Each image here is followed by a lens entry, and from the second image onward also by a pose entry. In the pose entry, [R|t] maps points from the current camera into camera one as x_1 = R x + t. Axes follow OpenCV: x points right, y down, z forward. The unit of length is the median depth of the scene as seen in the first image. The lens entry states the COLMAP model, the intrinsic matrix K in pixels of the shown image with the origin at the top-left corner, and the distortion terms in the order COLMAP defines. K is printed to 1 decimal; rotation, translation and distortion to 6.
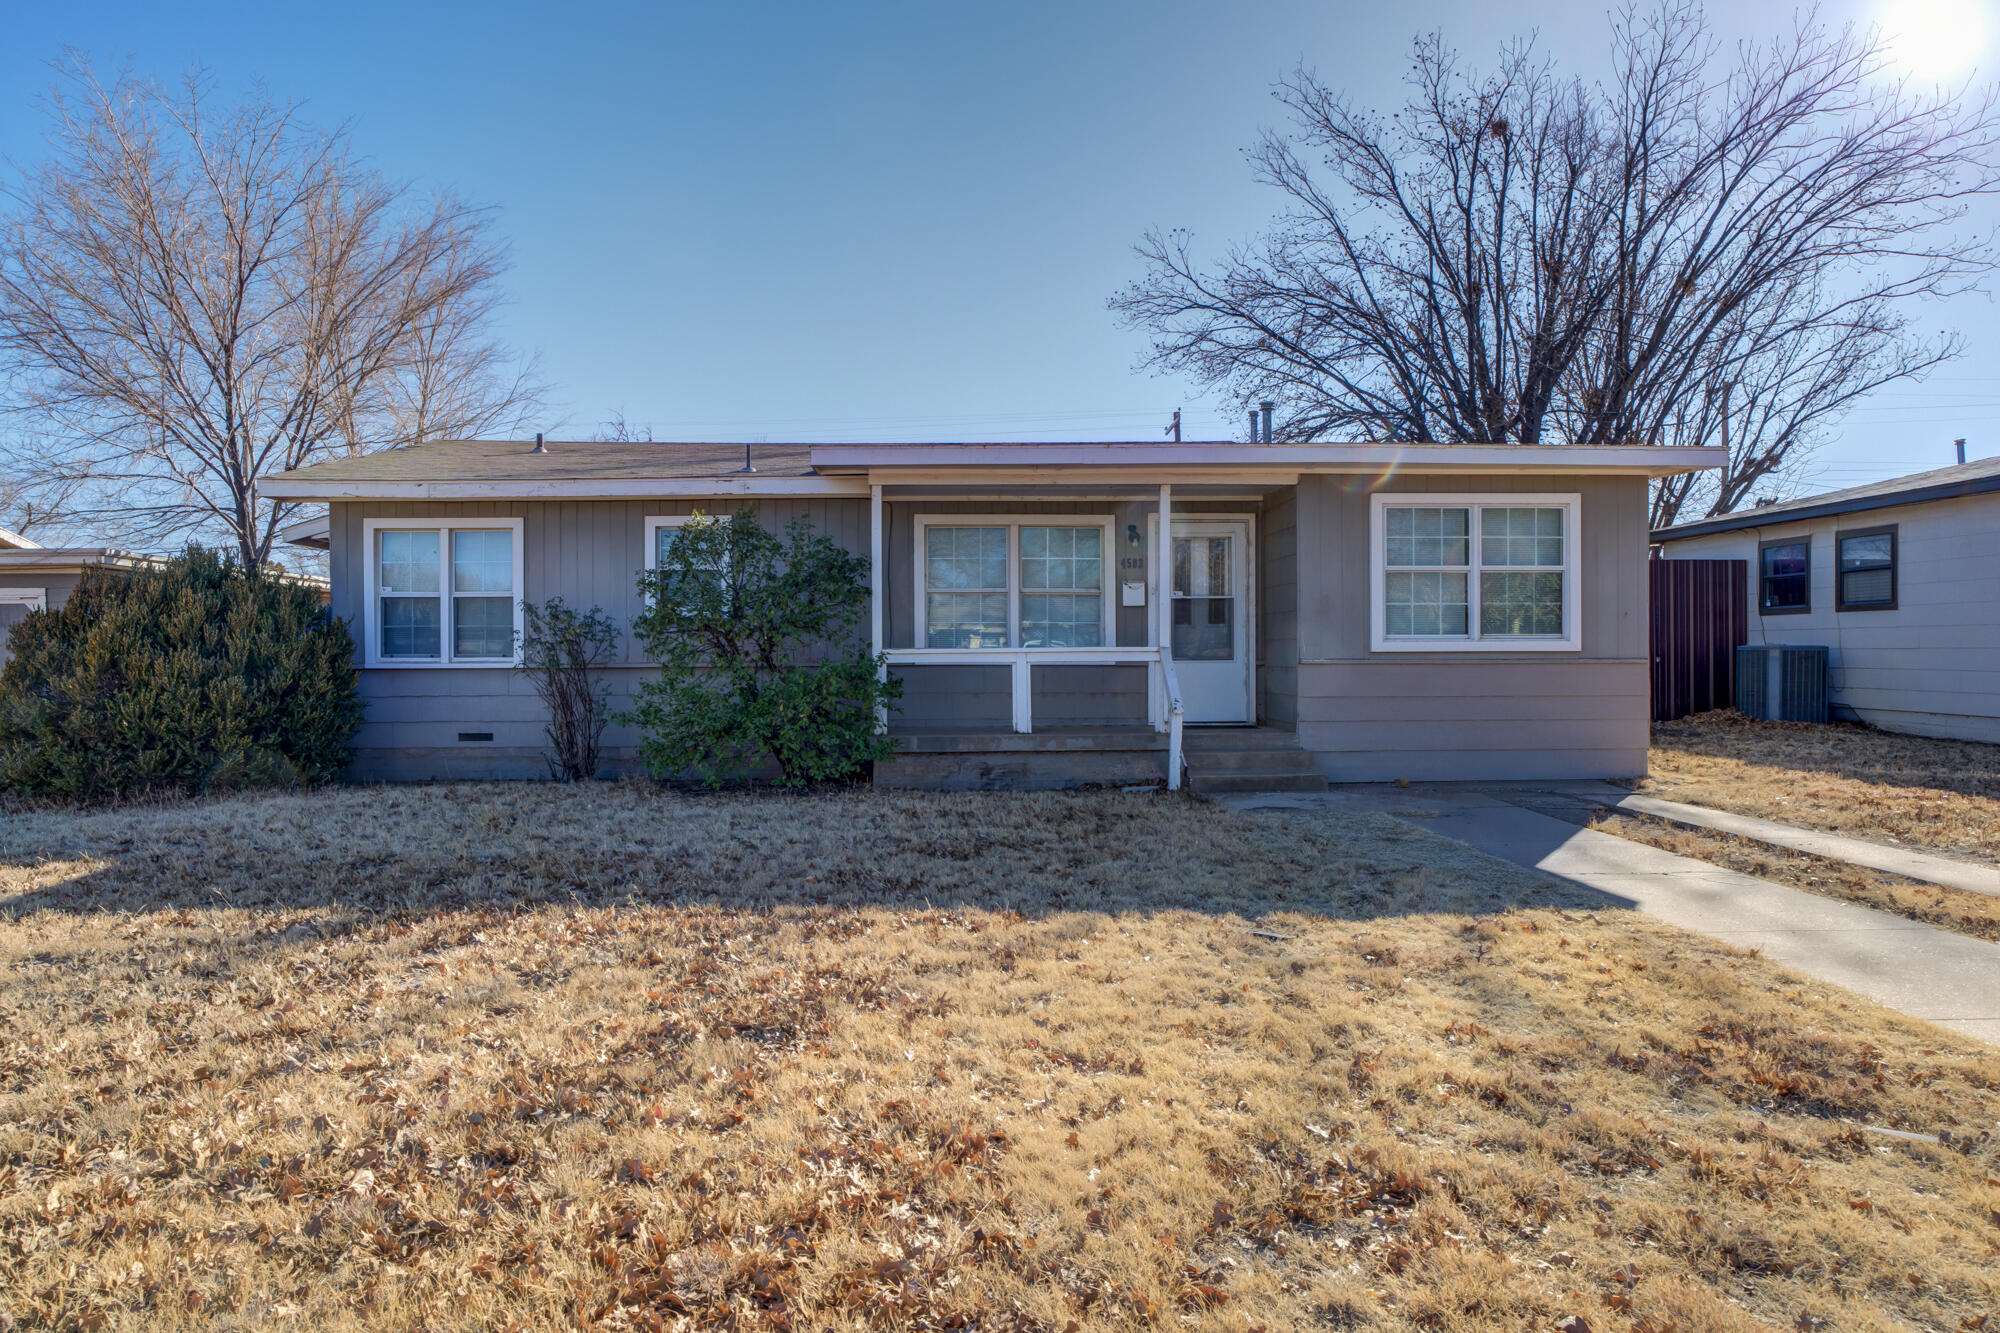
lens RADIAL K [[1341.3, 0, 1000.0], [0, 1341.3, 666.5], [0, 0, 1]] dist [-0.020560, 0.001539]
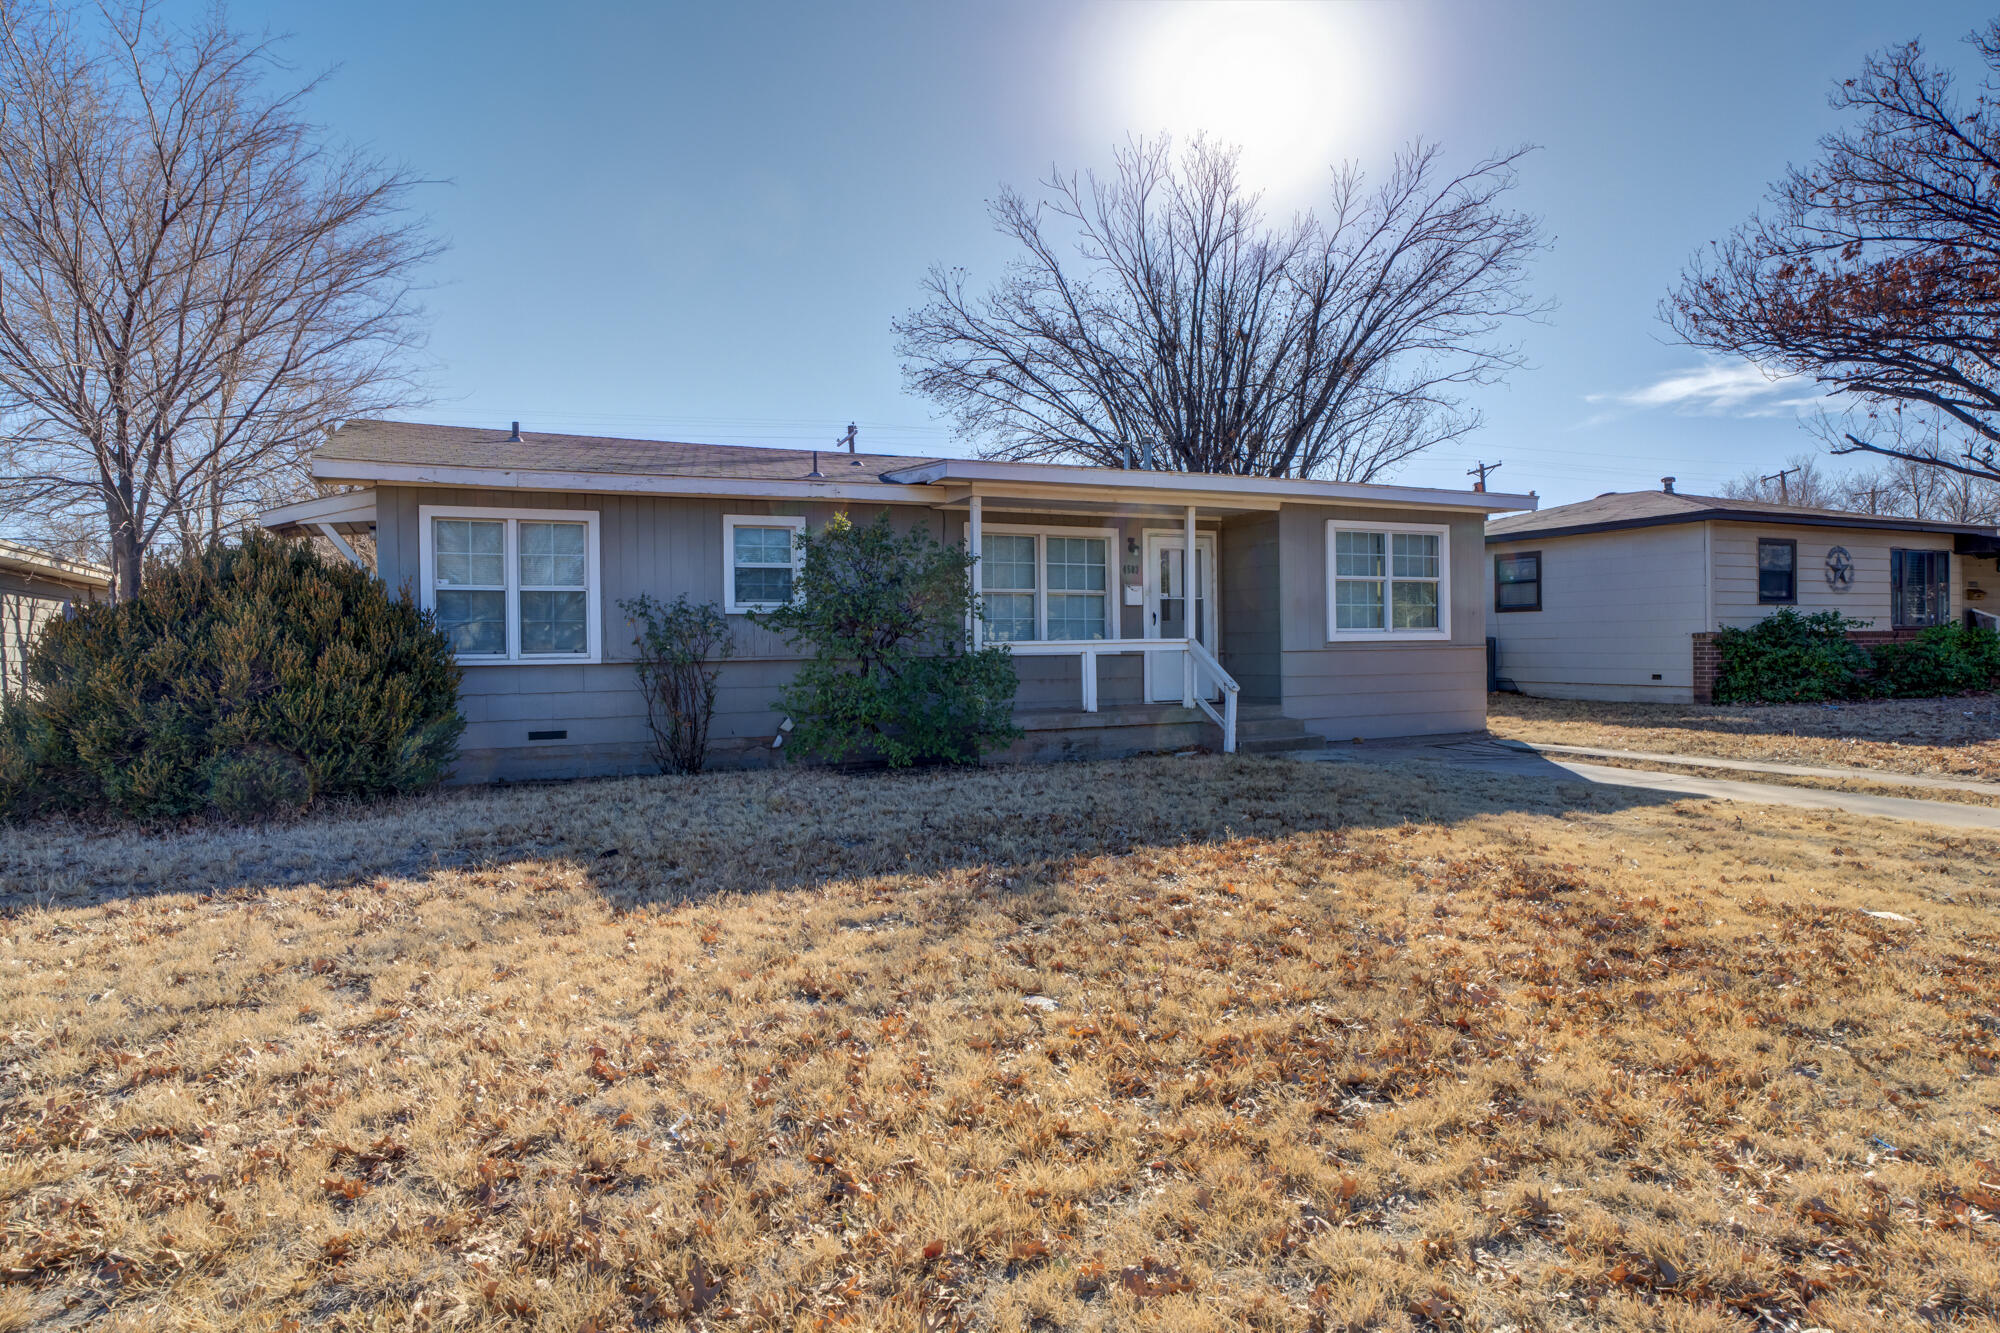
lens RADIAL K [[1341.3, 0, 1000.0], [0, 1341.3, 666.5], [0, 0, 1]] dist [-0.020560, 0.001539]
pose [[0.889727, -0.013918, 0.456281, -0.553267], [0.013716, 0.999899, 0.003755, 0.003761], [-0.456287, 0.002918, 0.889828, -0.013873]]
